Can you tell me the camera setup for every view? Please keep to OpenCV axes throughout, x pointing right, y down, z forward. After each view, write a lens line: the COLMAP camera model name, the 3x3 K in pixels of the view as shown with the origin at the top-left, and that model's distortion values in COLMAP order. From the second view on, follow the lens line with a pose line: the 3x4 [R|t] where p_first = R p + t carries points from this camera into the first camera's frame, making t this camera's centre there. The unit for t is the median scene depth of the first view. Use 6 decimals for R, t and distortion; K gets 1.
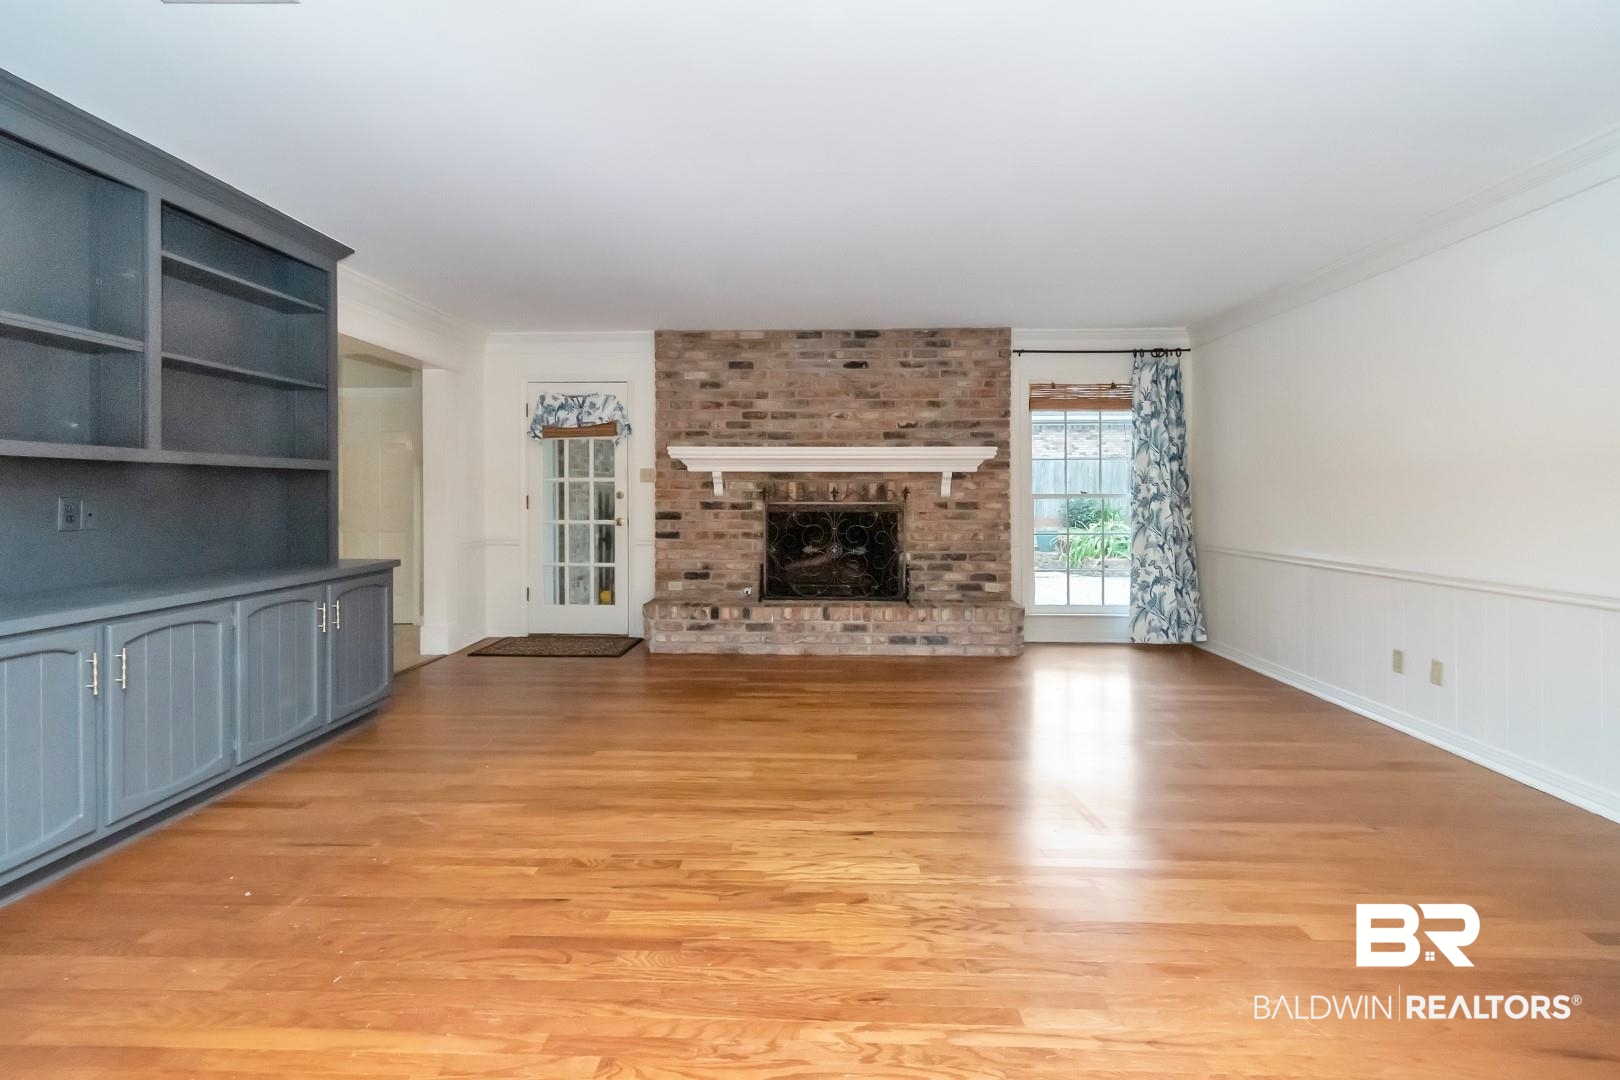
lens RADIAL K [[739.4, 0, 795.0], [0, 739.4, 496.0], [0, 0, 1]] dist [0.001781, -0.000002]
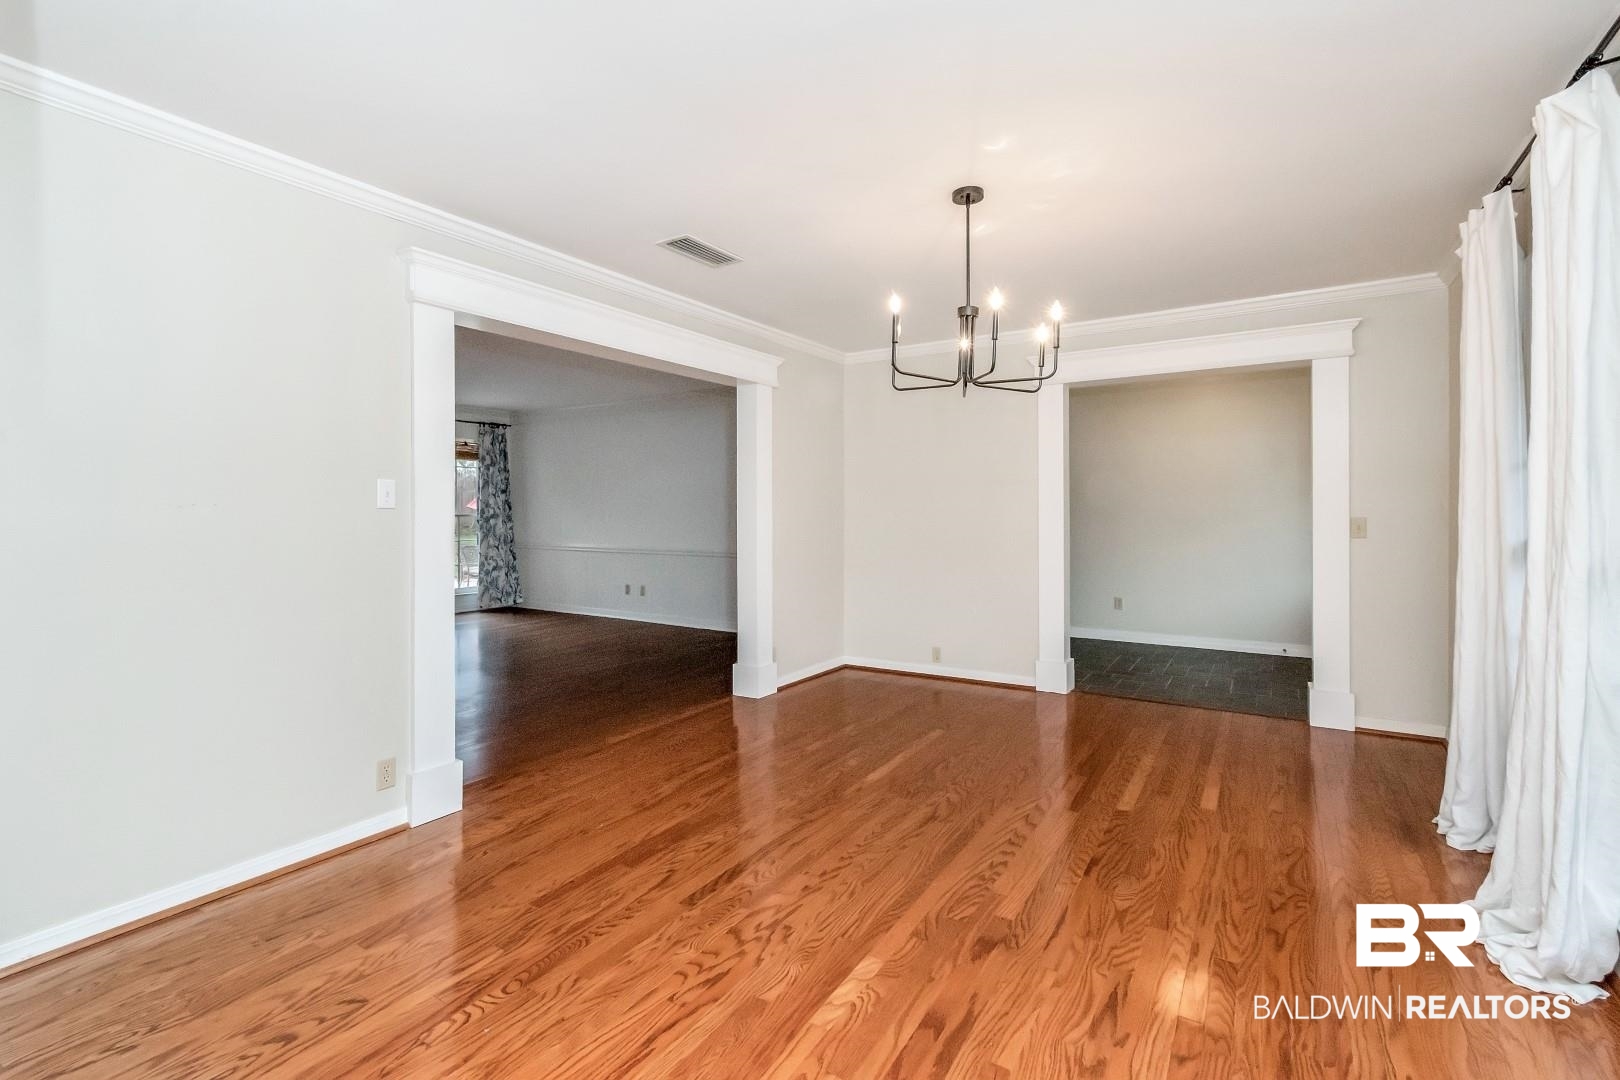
lens RADIAL K [[739.4, 0, 819.2], [0, 739.4, 505.5], [0, 0, 1]] dist [0.001781, -0.000002]
pose [[0.489612, -0.000004, 0.871941, -0.550296], [0.004413, 0.999987, -0.002473, -0.014408], [-0.871929, 0.005058, 0.489605, -0.387100]]
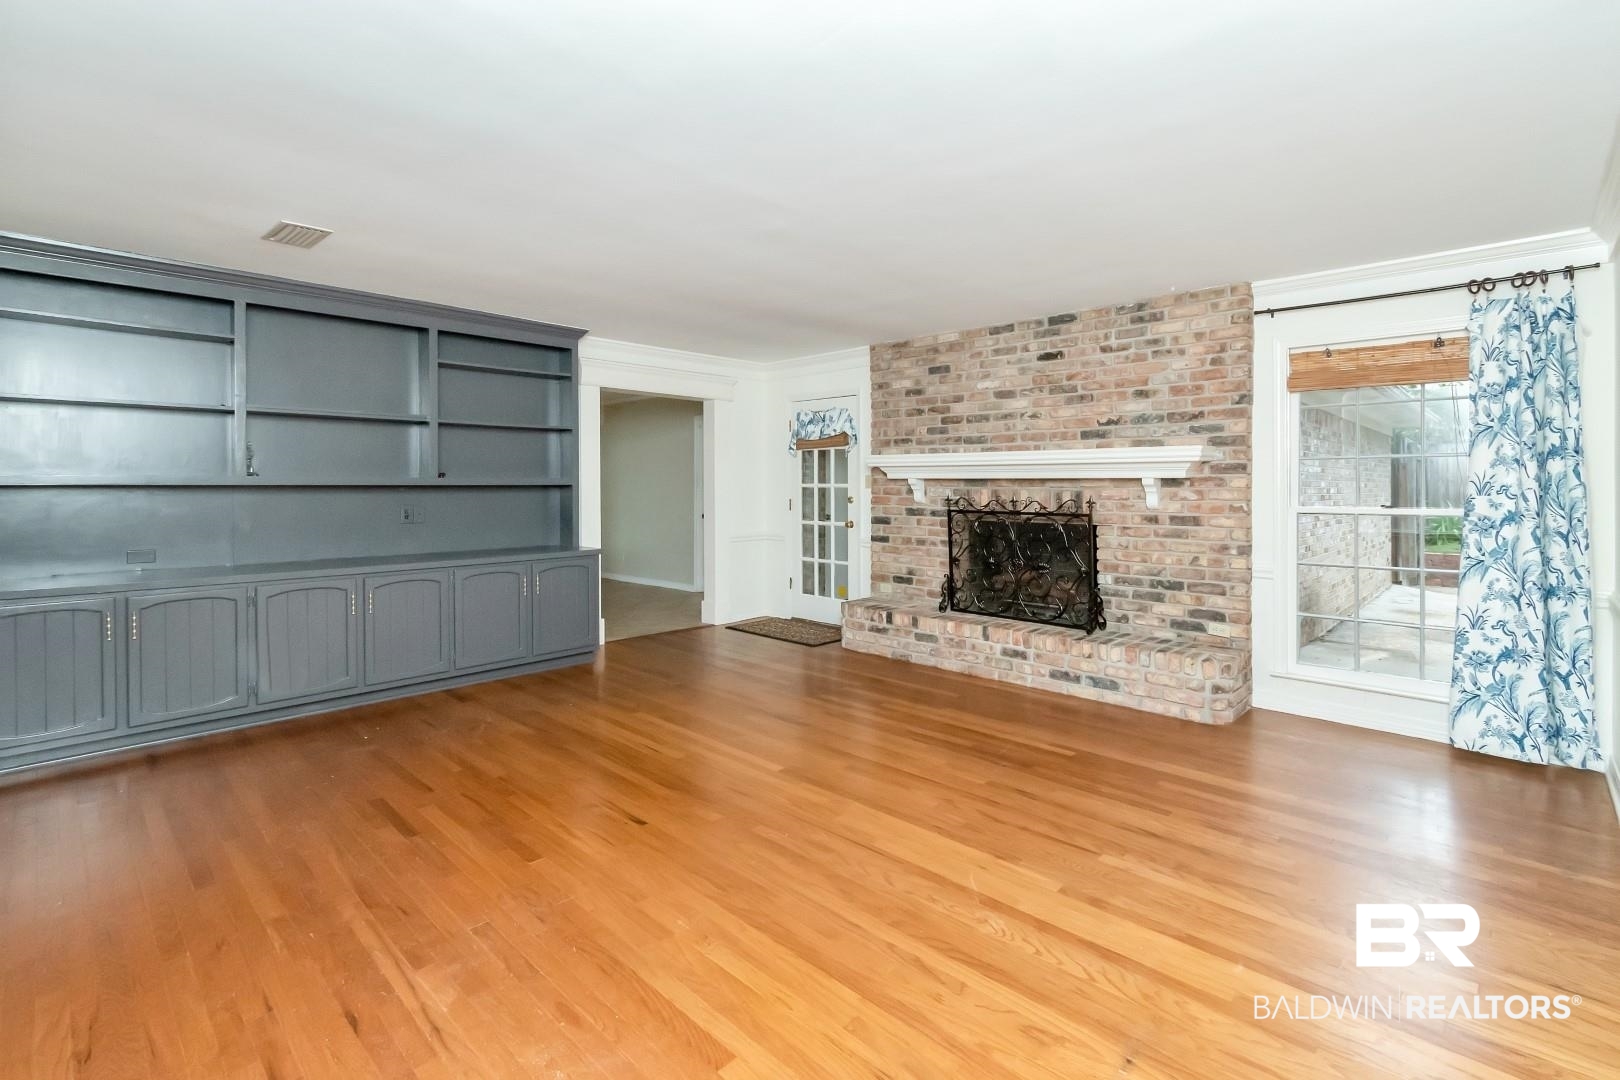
lens RADIAL K [[739.4, 0, 809.2], [0, 739.4, 492.1], [0, 0, 1]] dist [0.001781, -0.000002]
pose [[0.743167, 0.008762, -0.669049, 0.461540], [-0.003255, 0.999950, 0.009480, -0.023340], [0.669099, -0.004868, 0.743158, 0.156022]]
